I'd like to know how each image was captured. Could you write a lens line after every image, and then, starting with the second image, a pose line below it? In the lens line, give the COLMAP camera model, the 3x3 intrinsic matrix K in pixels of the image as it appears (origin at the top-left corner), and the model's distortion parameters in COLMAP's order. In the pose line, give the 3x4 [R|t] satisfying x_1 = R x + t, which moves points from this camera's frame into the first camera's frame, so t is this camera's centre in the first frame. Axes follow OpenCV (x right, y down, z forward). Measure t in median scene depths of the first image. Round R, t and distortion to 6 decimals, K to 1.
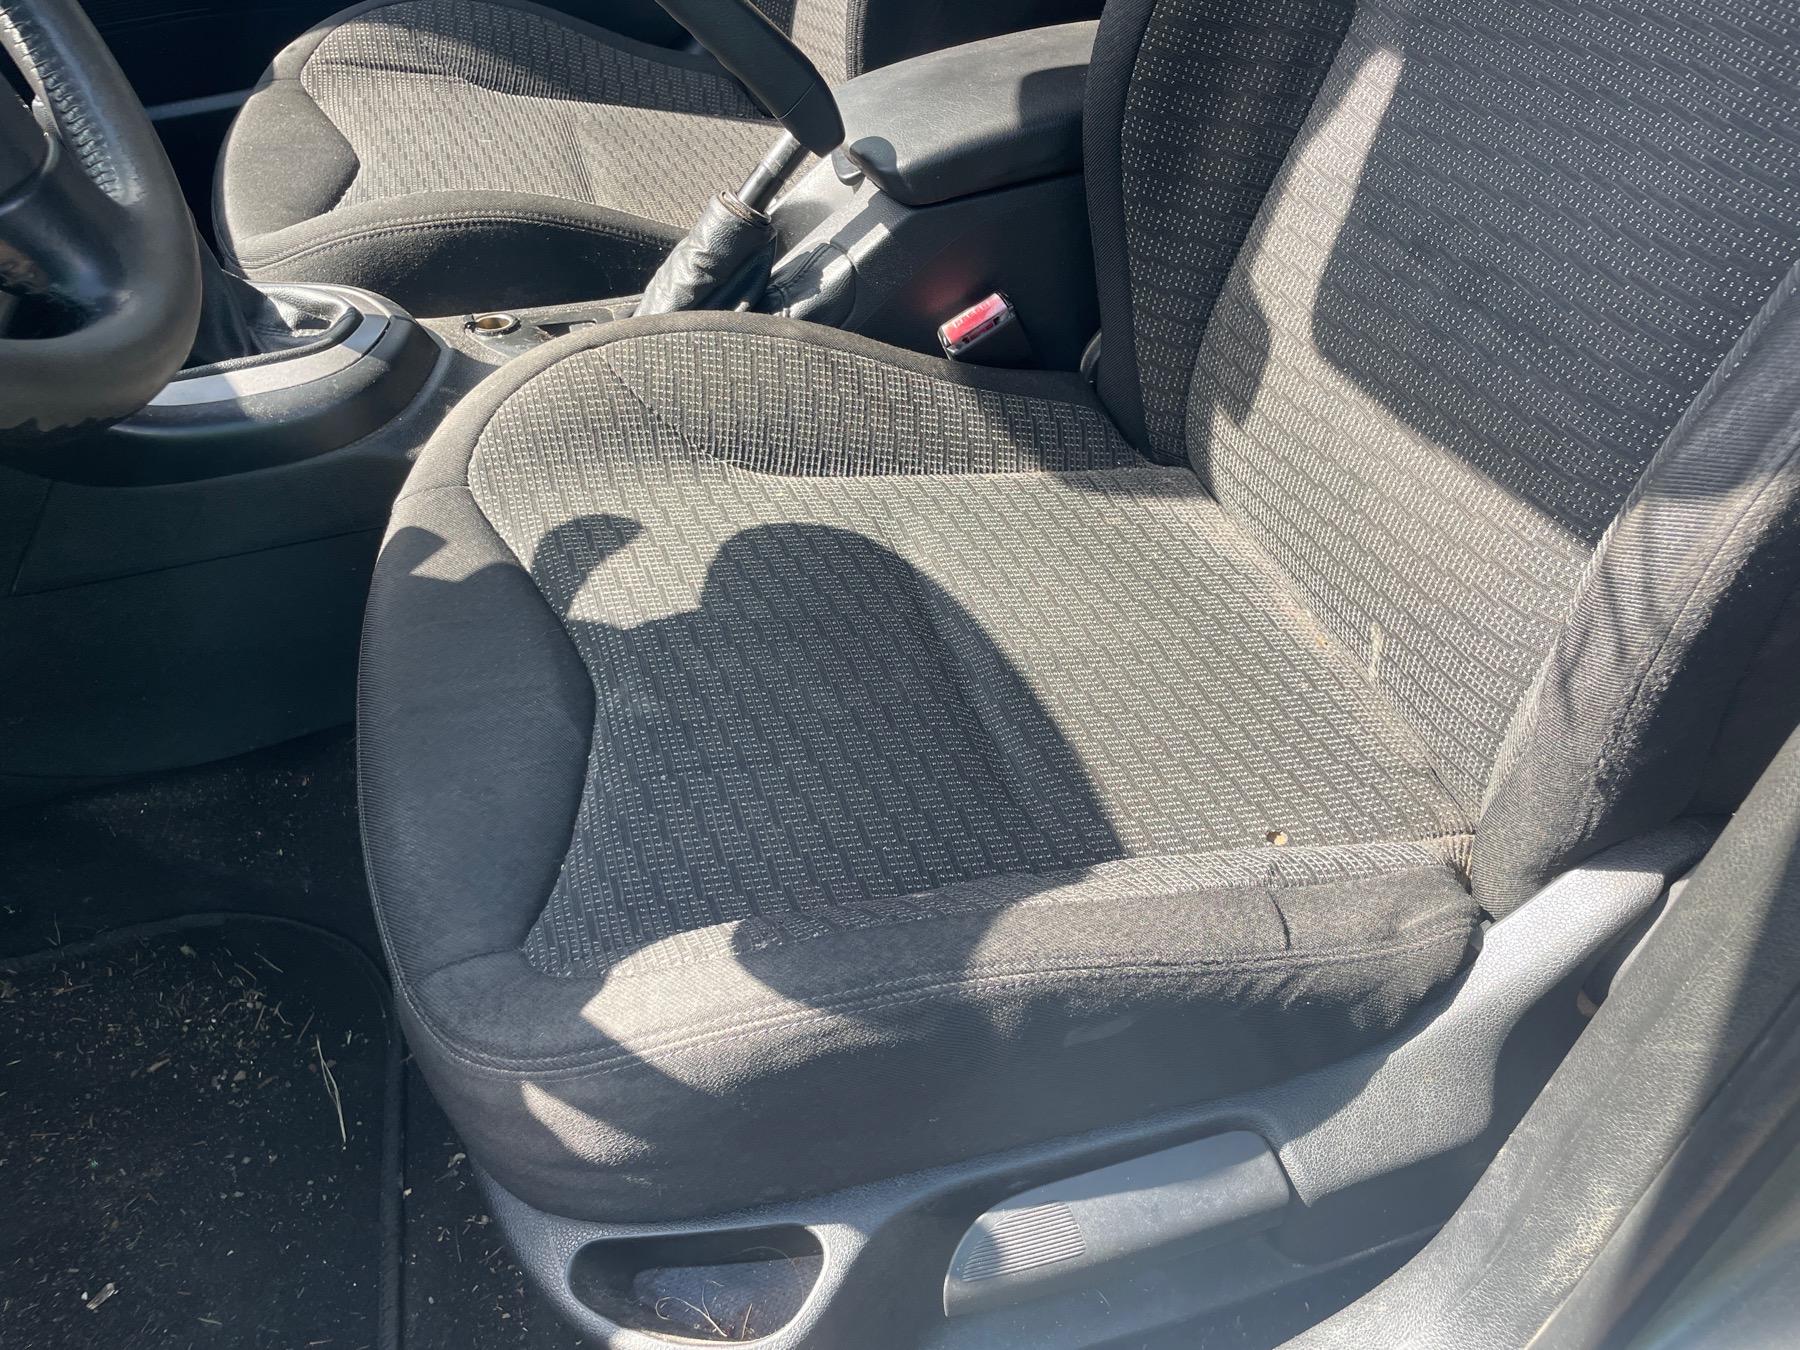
lens RADIAL K [[1374.2, 0, 910.6], [0, 1374.2, 681.5], [0, 0, 1]] dist [0.077192, -0.105632]
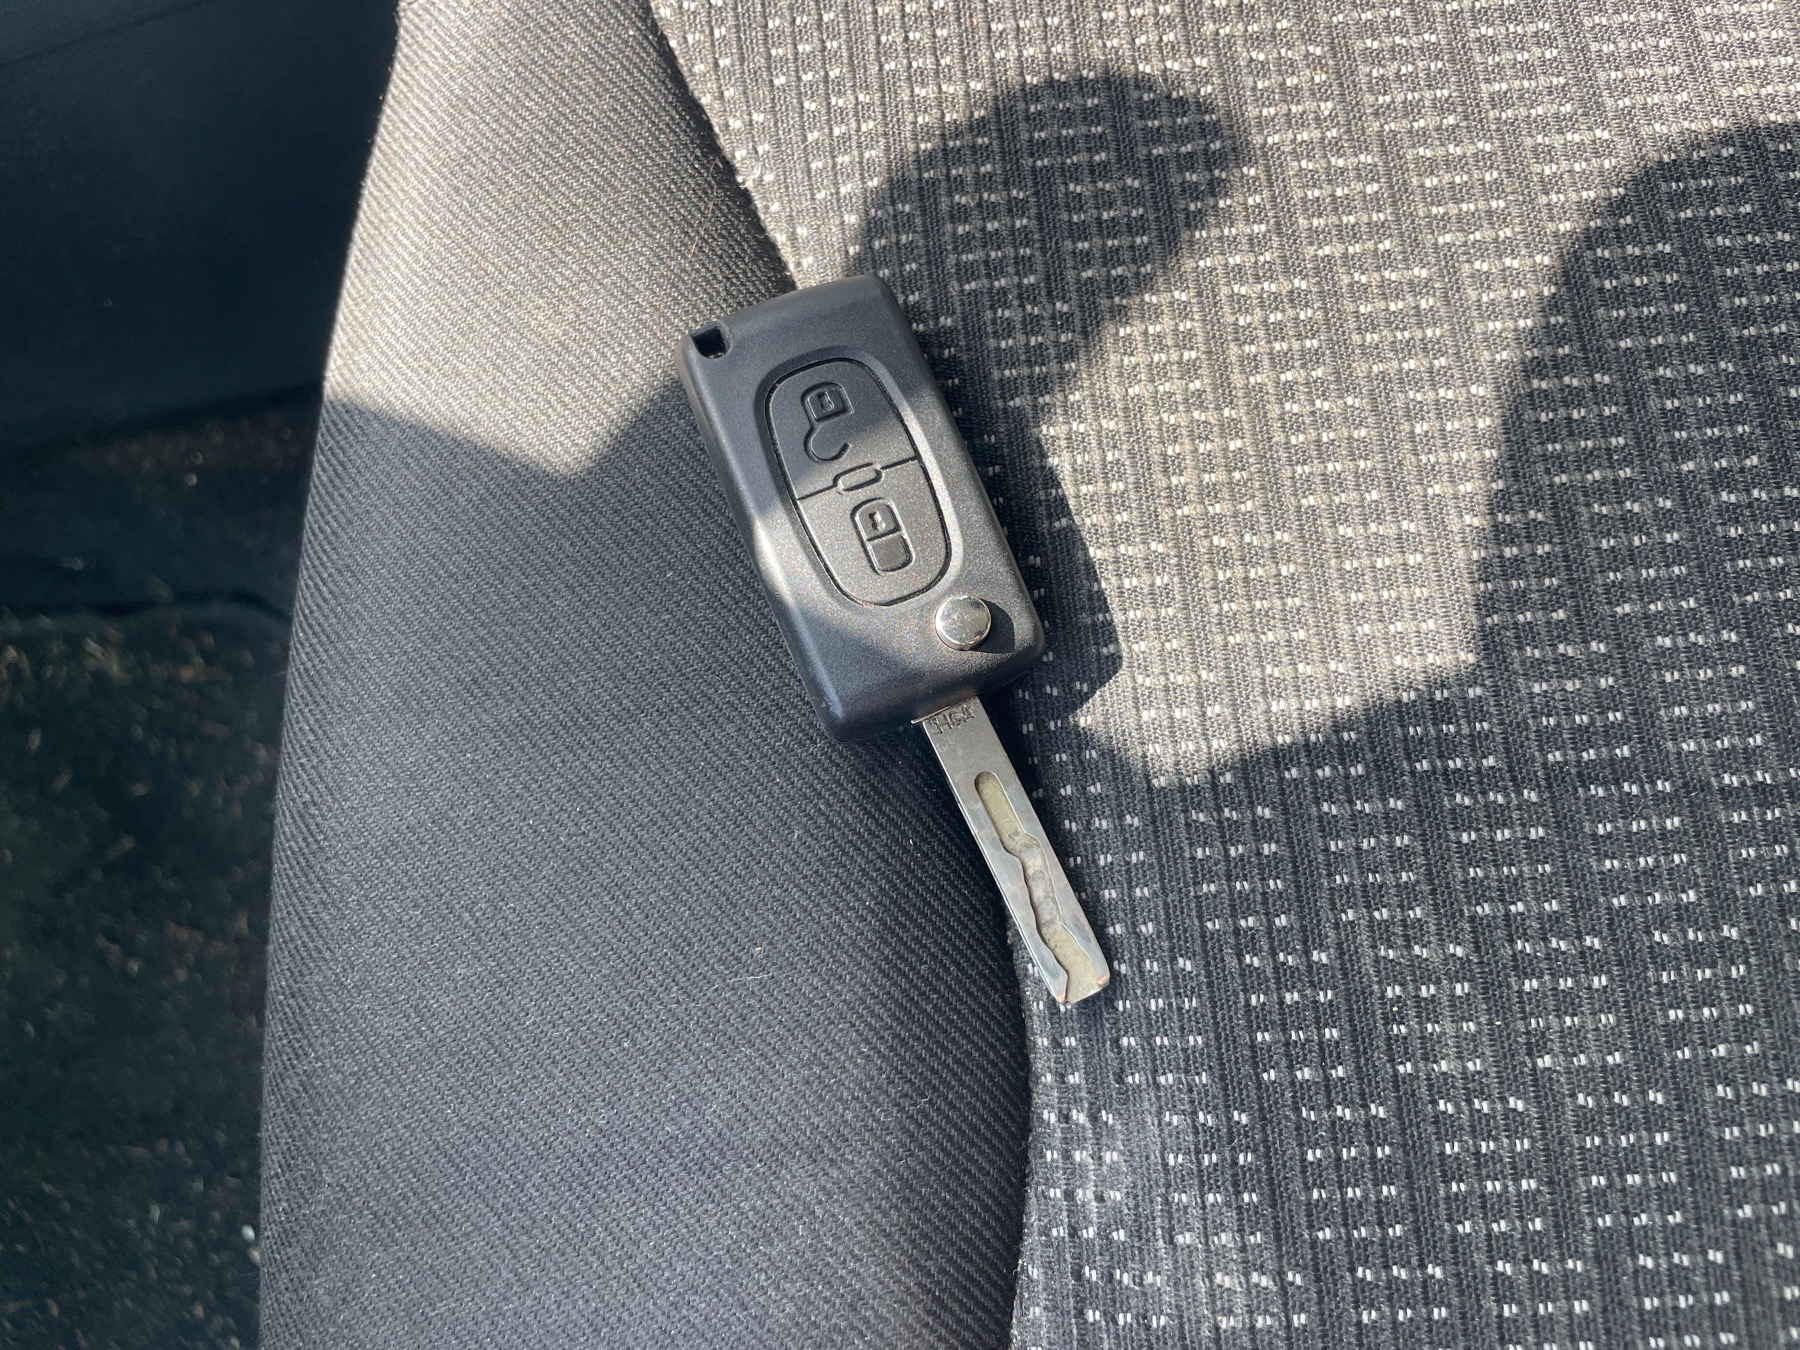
lens RADIAL K [[1374.2, 0, 910.6], [0, 1374.2, 681.5], [0, 0, 1]] dist [0.077192, -0.105632]
pose [[0.956191, 0.178054, -0.232369, -0.164455], [-0.004516, 0.802641, 0.596445, -0.173153], [0.292708, -0.569266, 0.768282, 0.673416]]
